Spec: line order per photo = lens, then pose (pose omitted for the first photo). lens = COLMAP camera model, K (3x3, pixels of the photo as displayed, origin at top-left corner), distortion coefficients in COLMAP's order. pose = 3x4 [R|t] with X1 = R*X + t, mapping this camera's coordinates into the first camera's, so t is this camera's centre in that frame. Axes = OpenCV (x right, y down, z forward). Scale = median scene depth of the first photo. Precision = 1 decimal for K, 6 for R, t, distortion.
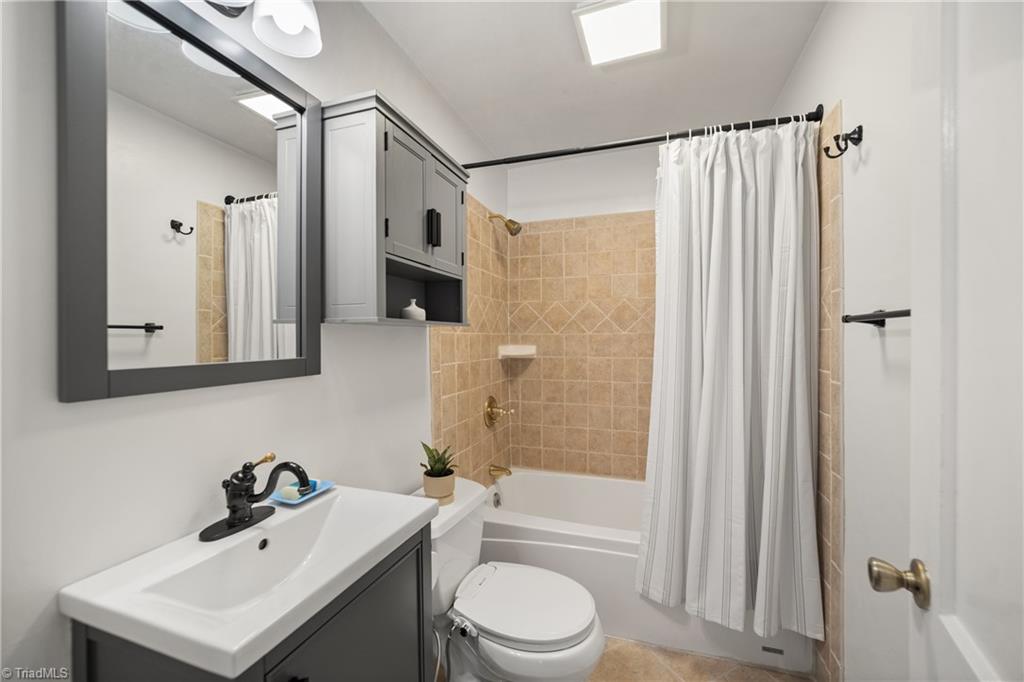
lens RADIAL K [[396.5, 0, 512.1], [0, 396.5, 343.0], [0, 0, 1]] dist [-0.018431, 0.005551]
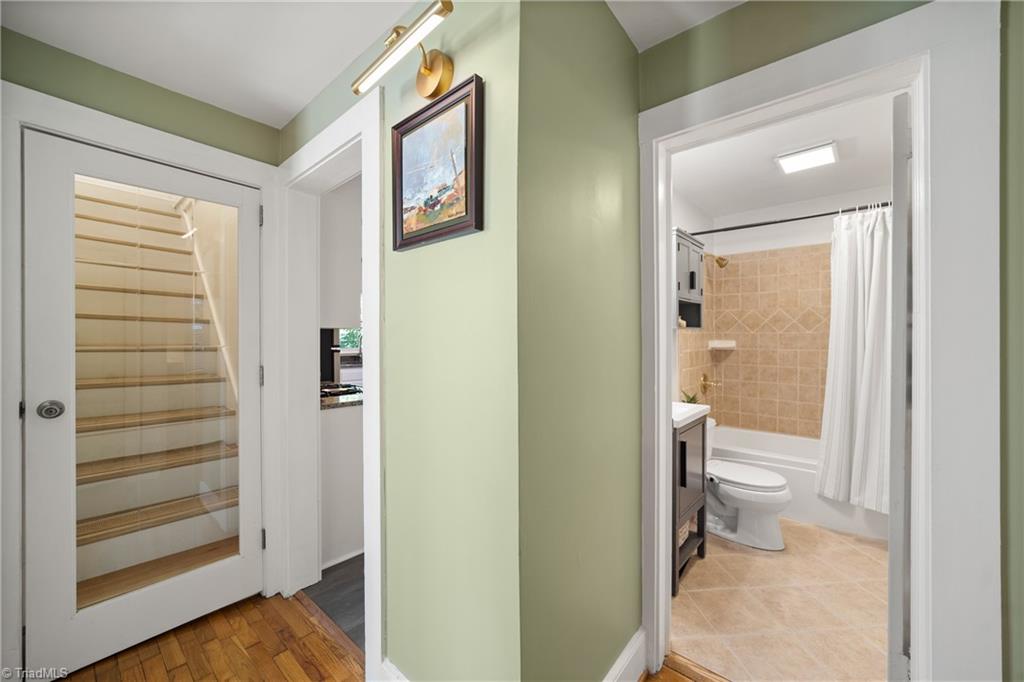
lens RADIAL K [[396.5, 0, 515.8], [0, 396.5, 339.3], [0, 0, 1]] dist [-0.018431, 0.005551]
pose [[0.929962, 0.007185, -0.367585, -0.164548], [-0.006828, 0.999974, 0.002273, 0.003160], [0.367592, 0.000396, 0.929987, -0.653797]]
